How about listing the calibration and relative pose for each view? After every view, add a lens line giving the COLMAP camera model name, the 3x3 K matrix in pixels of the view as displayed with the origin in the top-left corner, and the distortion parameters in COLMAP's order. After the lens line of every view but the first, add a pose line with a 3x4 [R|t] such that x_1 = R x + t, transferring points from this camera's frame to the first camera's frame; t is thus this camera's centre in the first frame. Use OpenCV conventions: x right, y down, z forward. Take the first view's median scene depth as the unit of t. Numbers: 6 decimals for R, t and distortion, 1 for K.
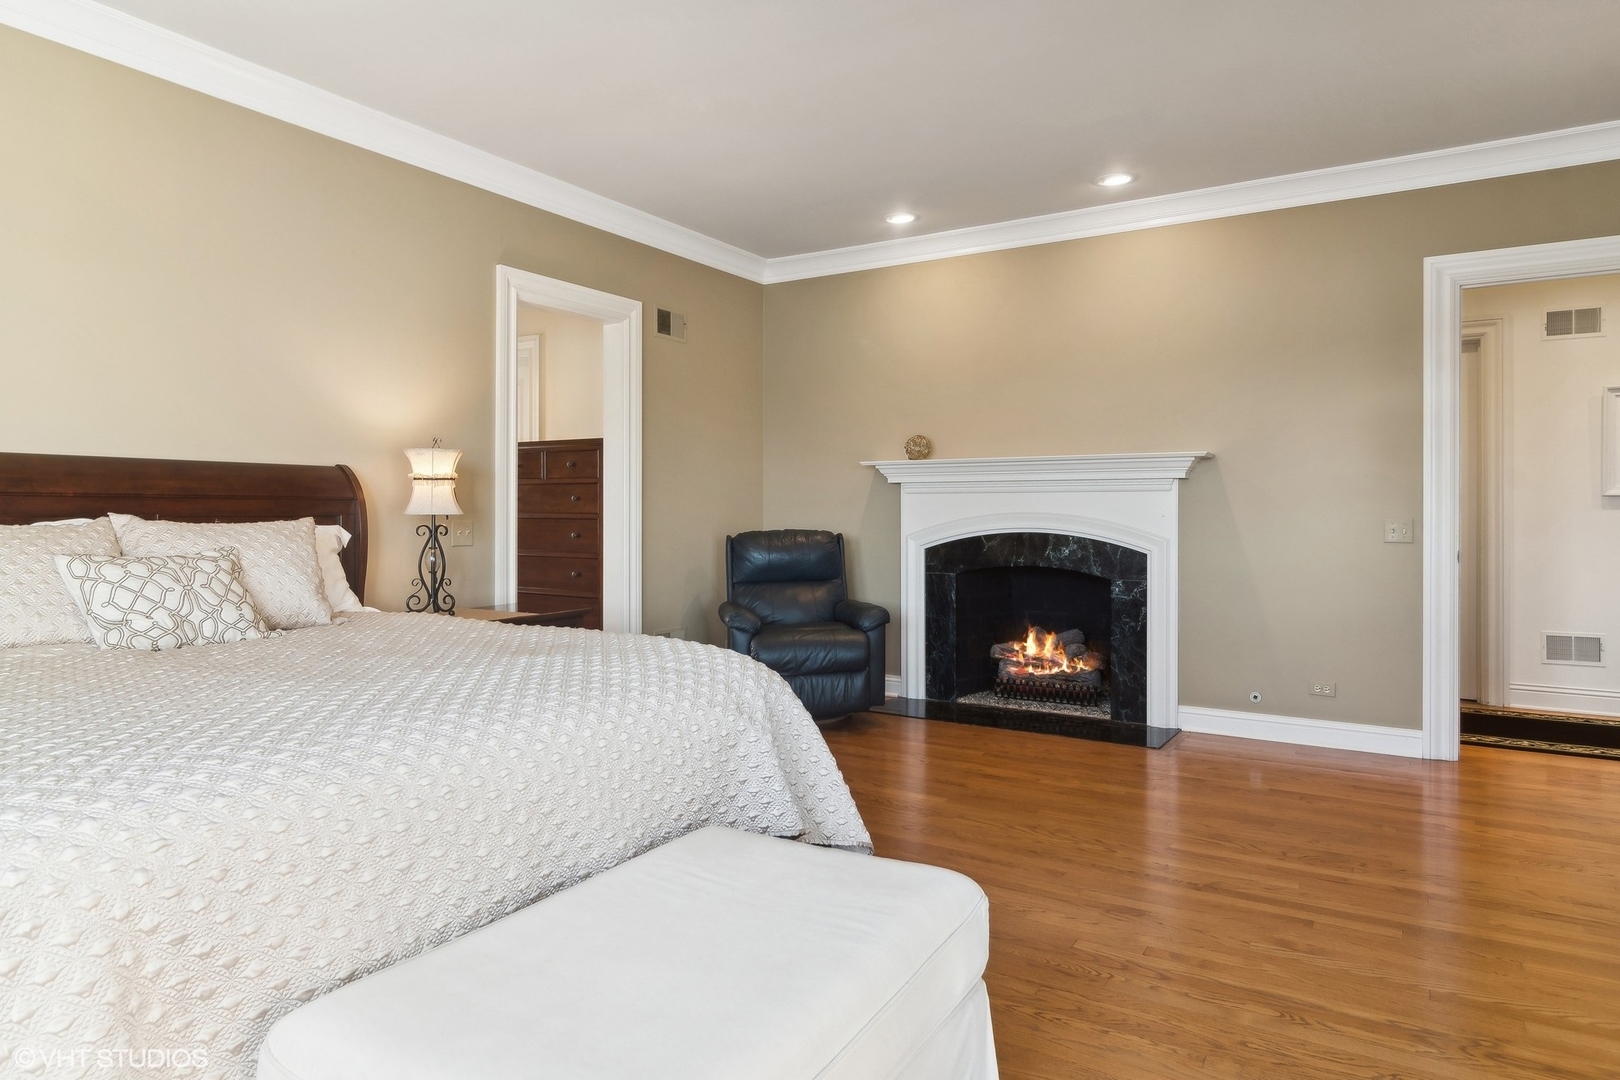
lens RADIAL K [[952.8, 0, 812.2], [0, 952.8, 517.5], [0, 0, 1]] dist [0.001008, 0.000220]
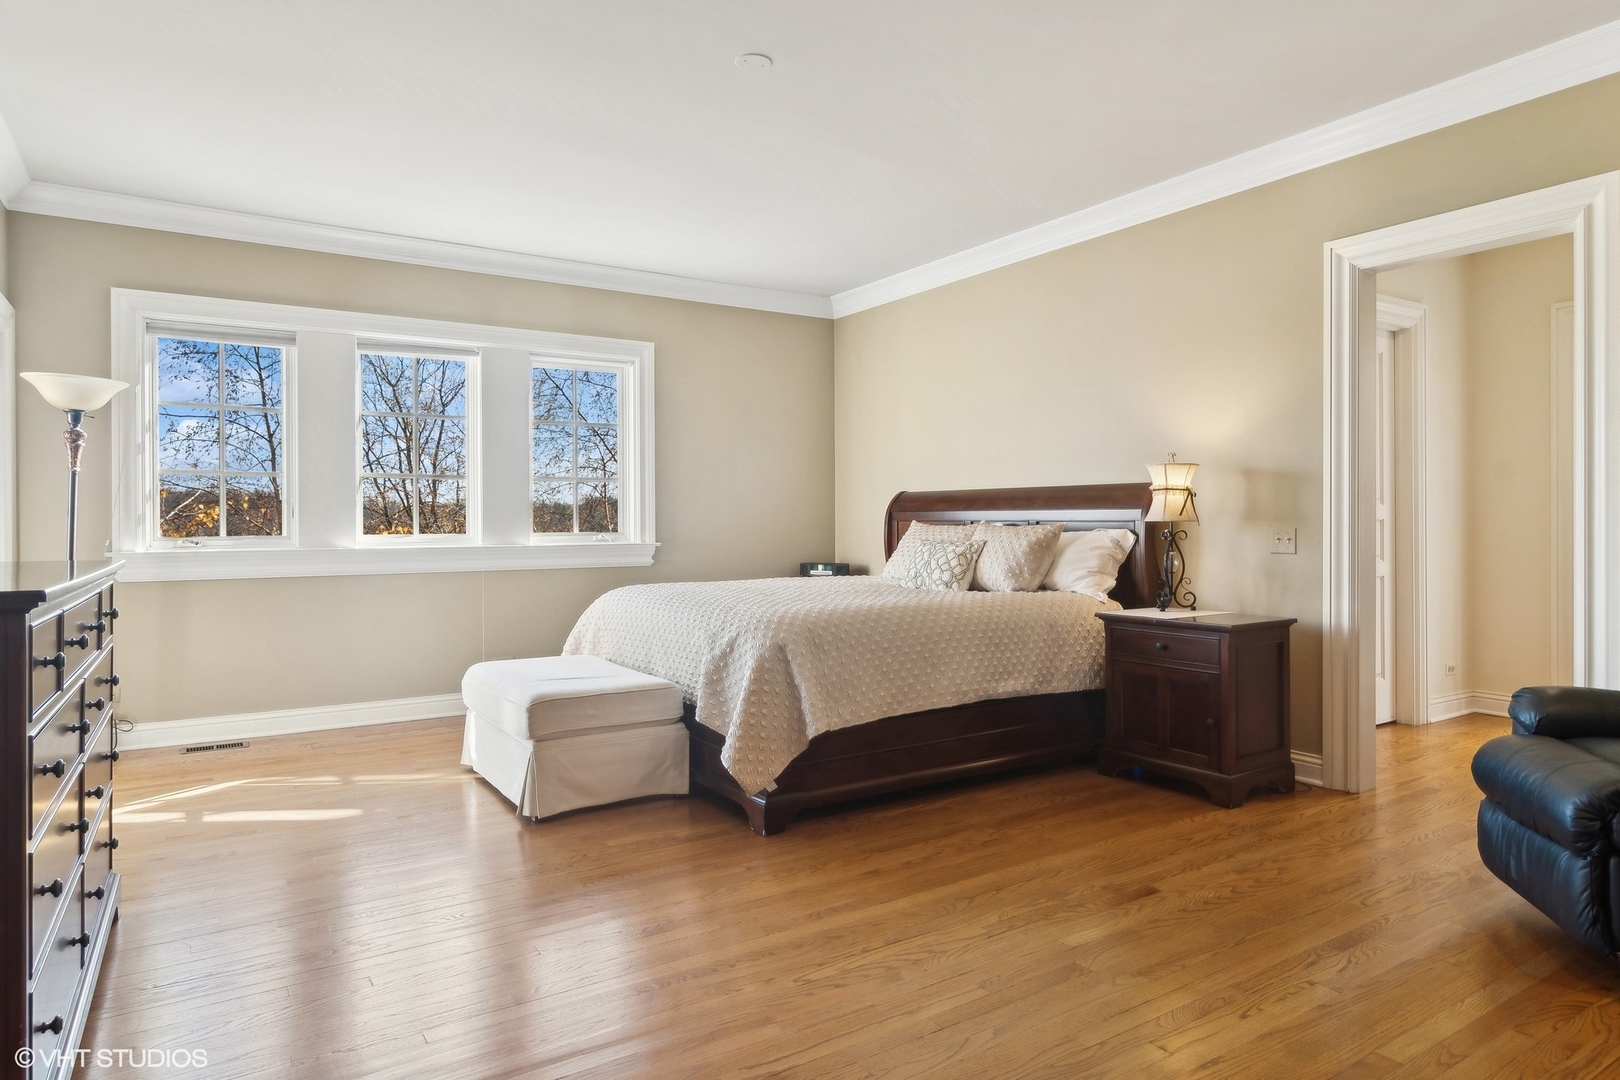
lens RADIAL K [[952.8, 0, 812.2], [0, 952.8, 517.5], [0, 0, 1]] dist [0.001008, 0.000220]
pose [[-0.437003, -0.000253, -0.899460, 0.819643], [0.003408, 0.999992, -0.001937, -0.005360], [0.899453, -0.003912, -0.436999, 1.120874]]
